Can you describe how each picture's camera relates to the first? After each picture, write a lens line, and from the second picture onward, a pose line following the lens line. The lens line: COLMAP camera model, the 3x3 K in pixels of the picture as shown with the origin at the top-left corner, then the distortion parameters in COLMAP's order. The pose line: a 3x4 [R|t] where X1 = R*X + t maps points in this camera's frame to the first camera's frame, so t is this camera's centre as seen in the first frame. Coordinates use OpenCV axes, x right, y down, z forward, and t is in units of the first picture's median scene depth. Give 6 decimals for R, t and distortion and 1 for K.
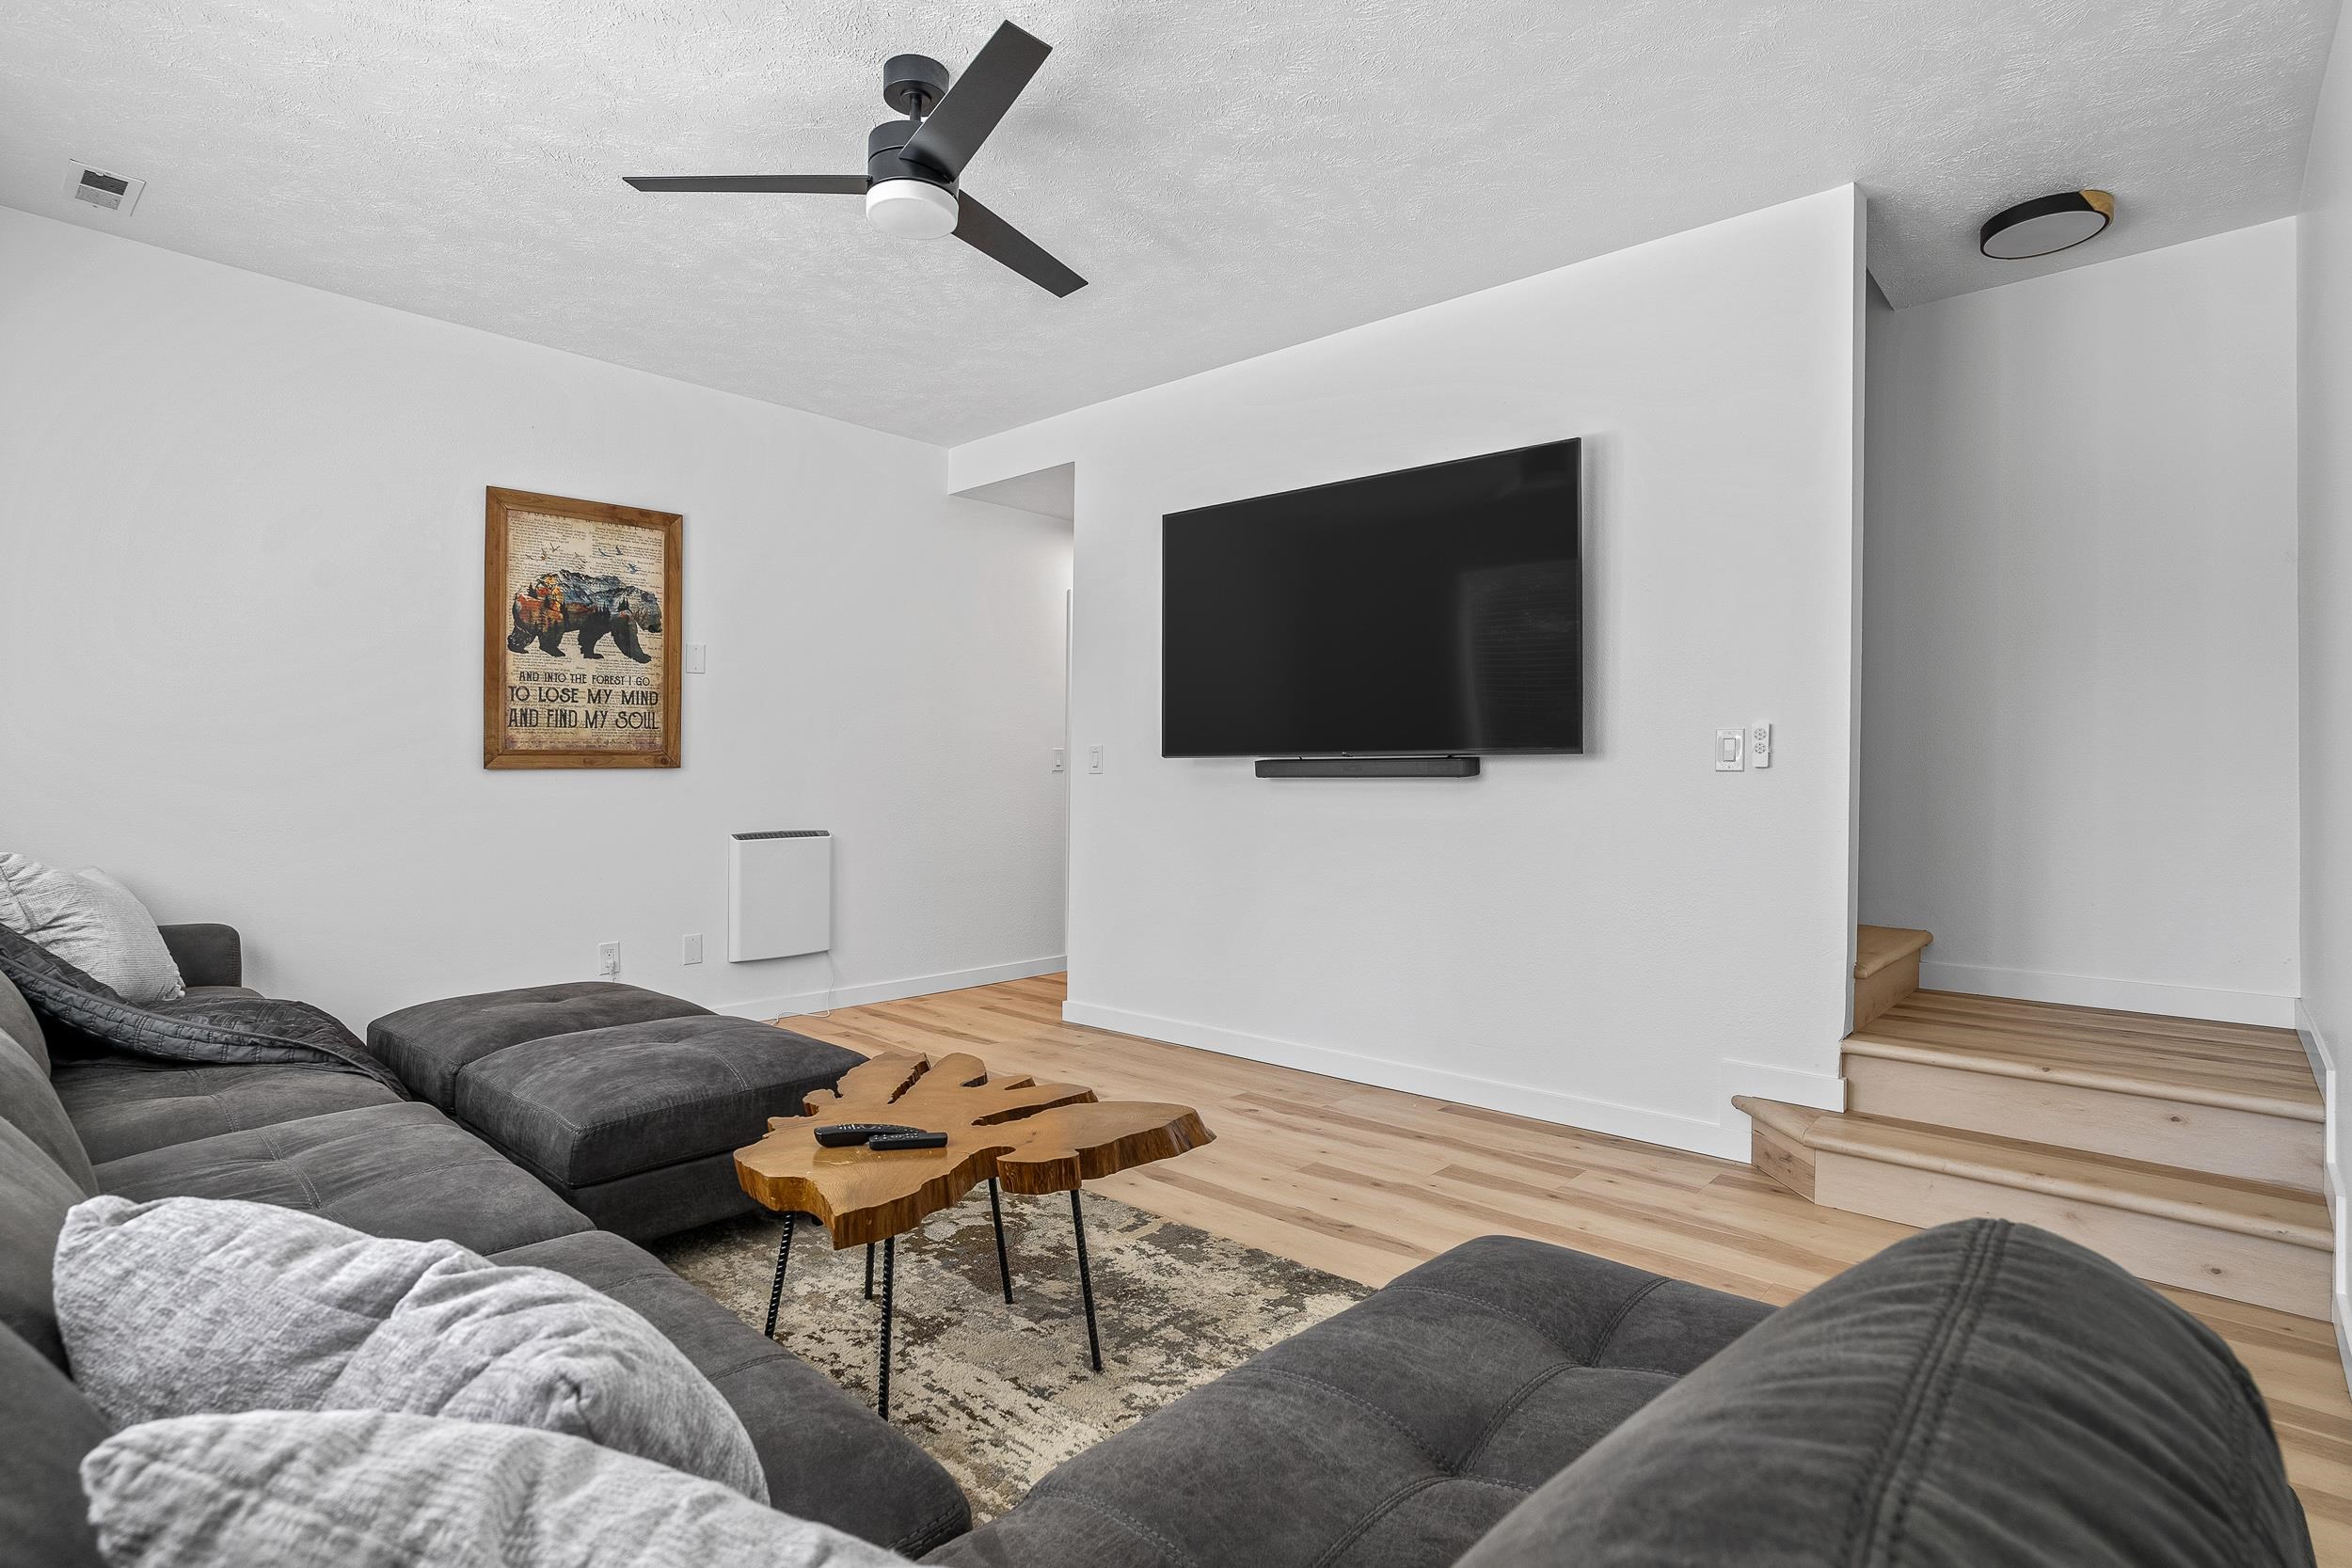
lens RADIAL K [[1189.7, 0, 1138.9], [0, 1189.7, 774.3], [0, 0, 1]] dist [-0.002548, 0.000351]
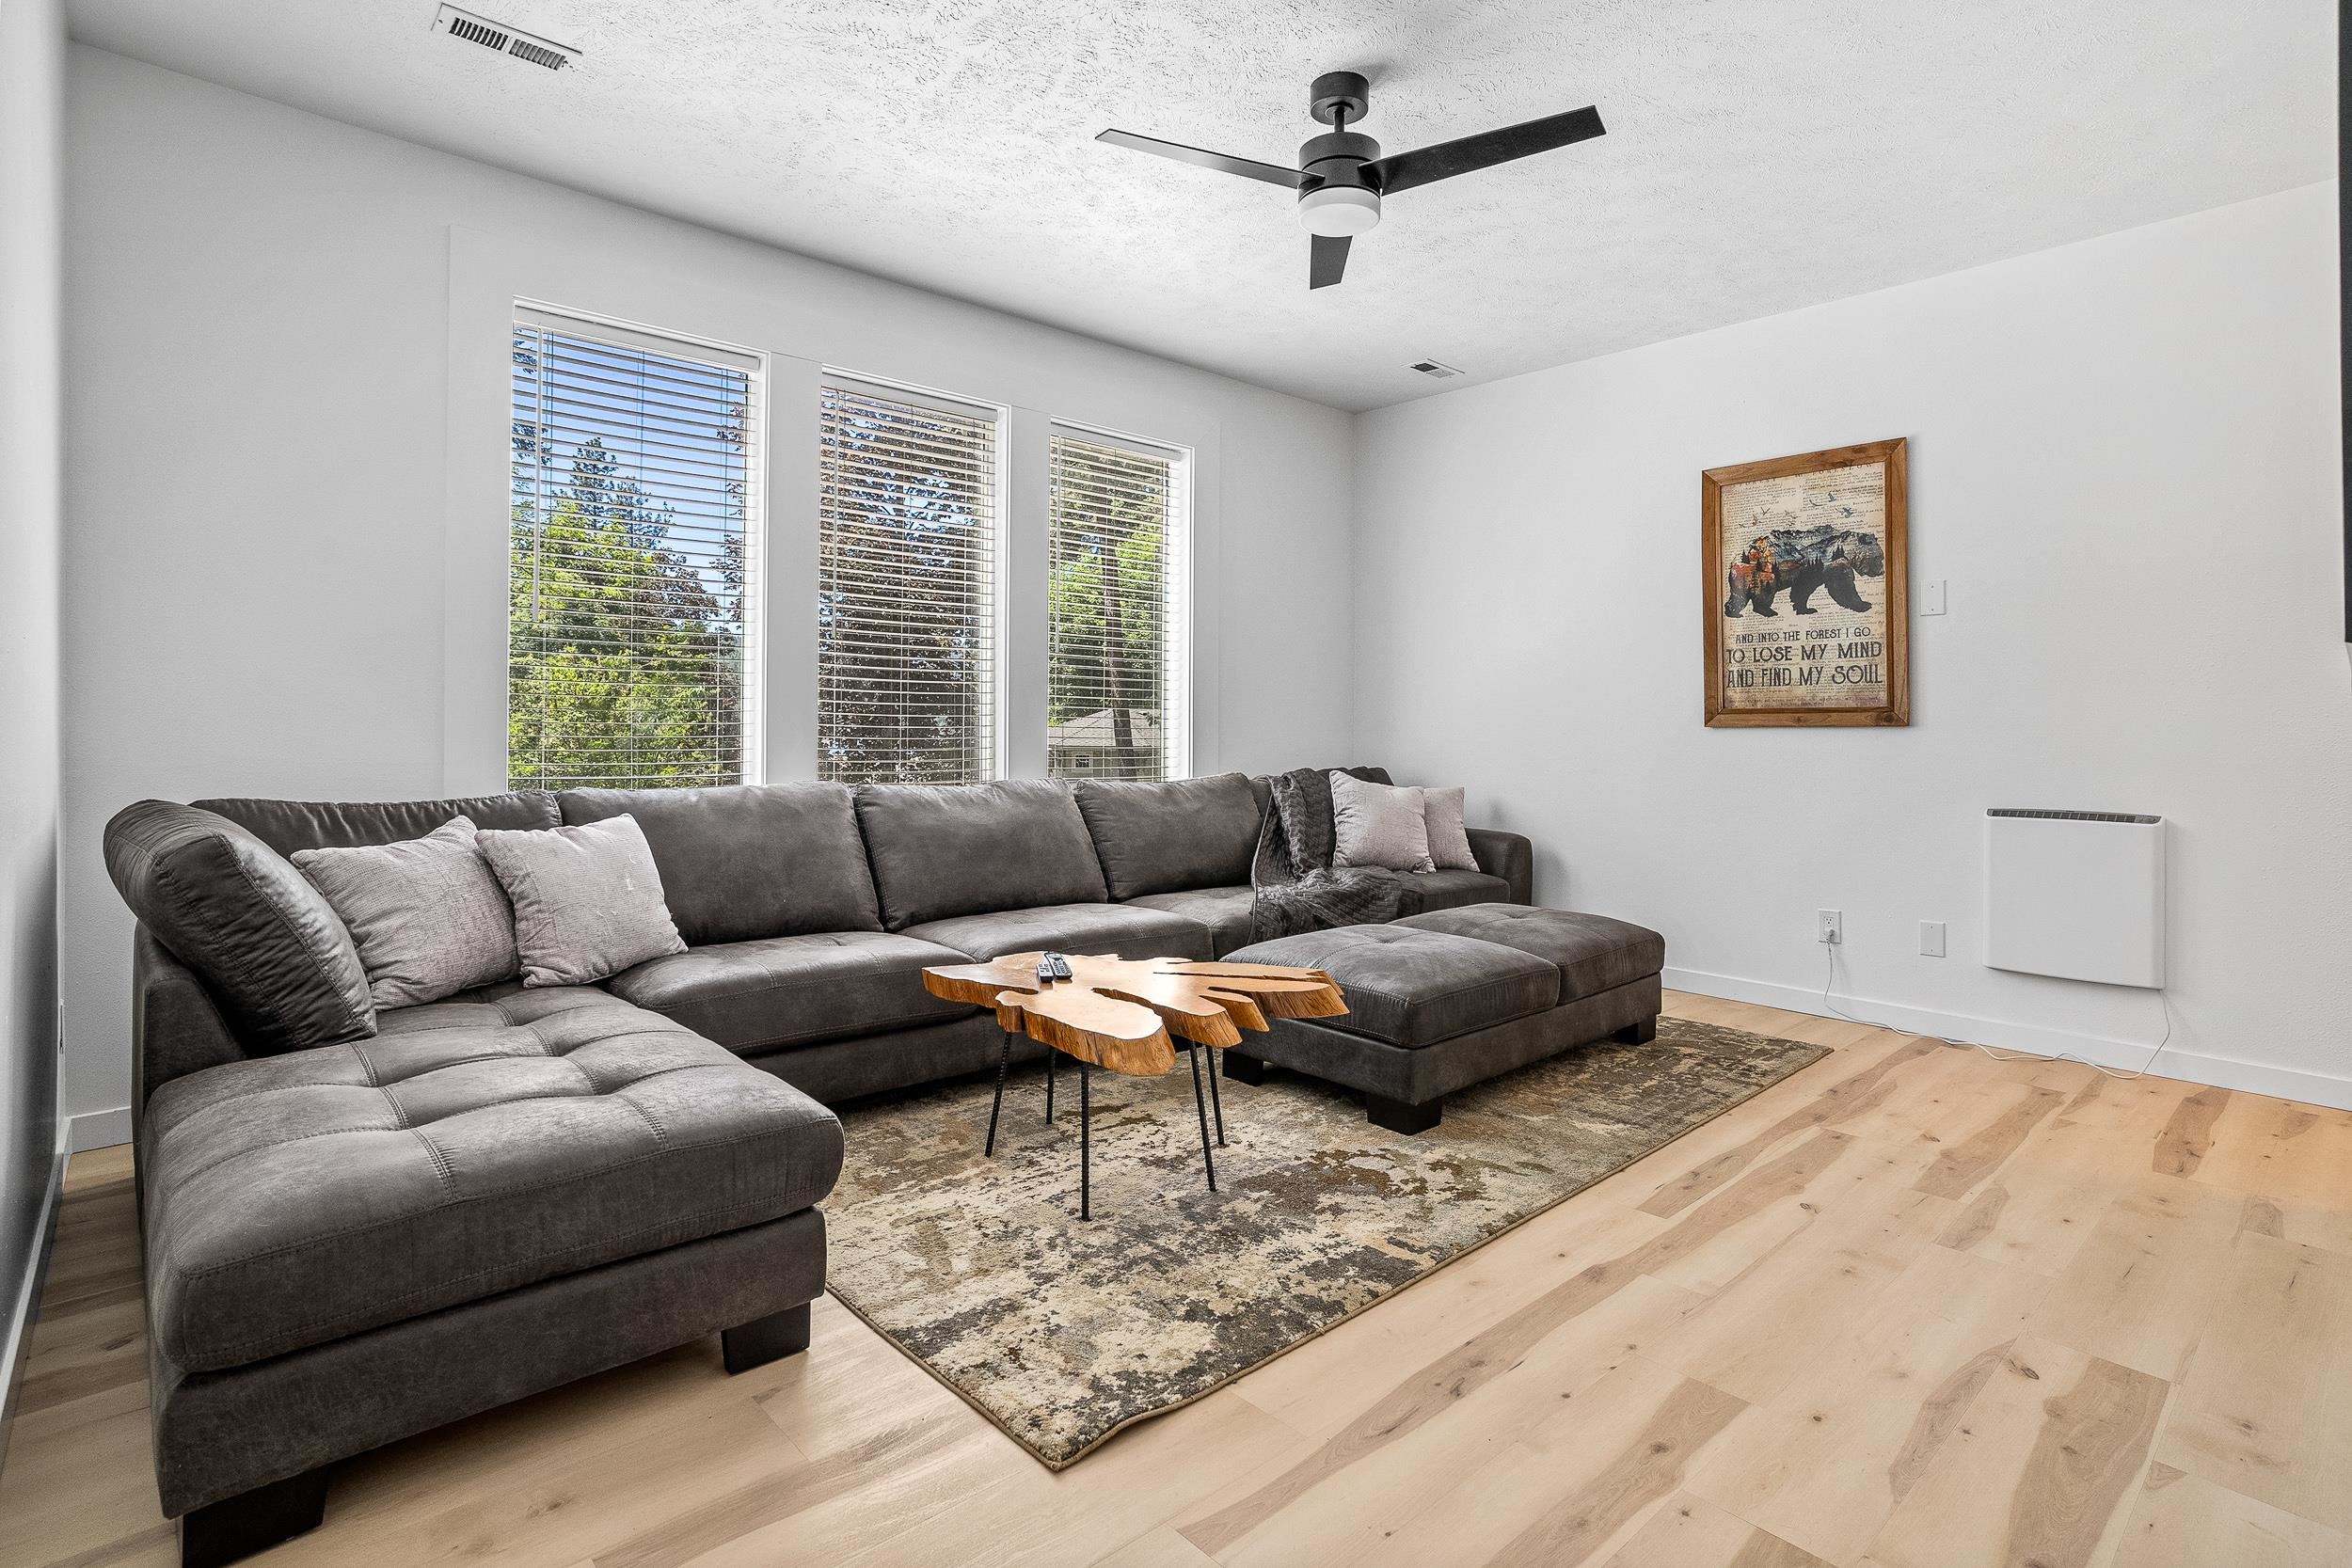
lens RADIAL K [[1177.3, 0, 1187.2], [0, 1177.3, 744.9], [0, 0, 1]] dist [-0.018771, 0.000233]
pose [[-0.084612, 0.015138, -0.996299, 0.553983], [-0.009325, 0.999829, 0.015984, -0.000330], [0.996370, 0.010643, -0.084456, 0.584290]]
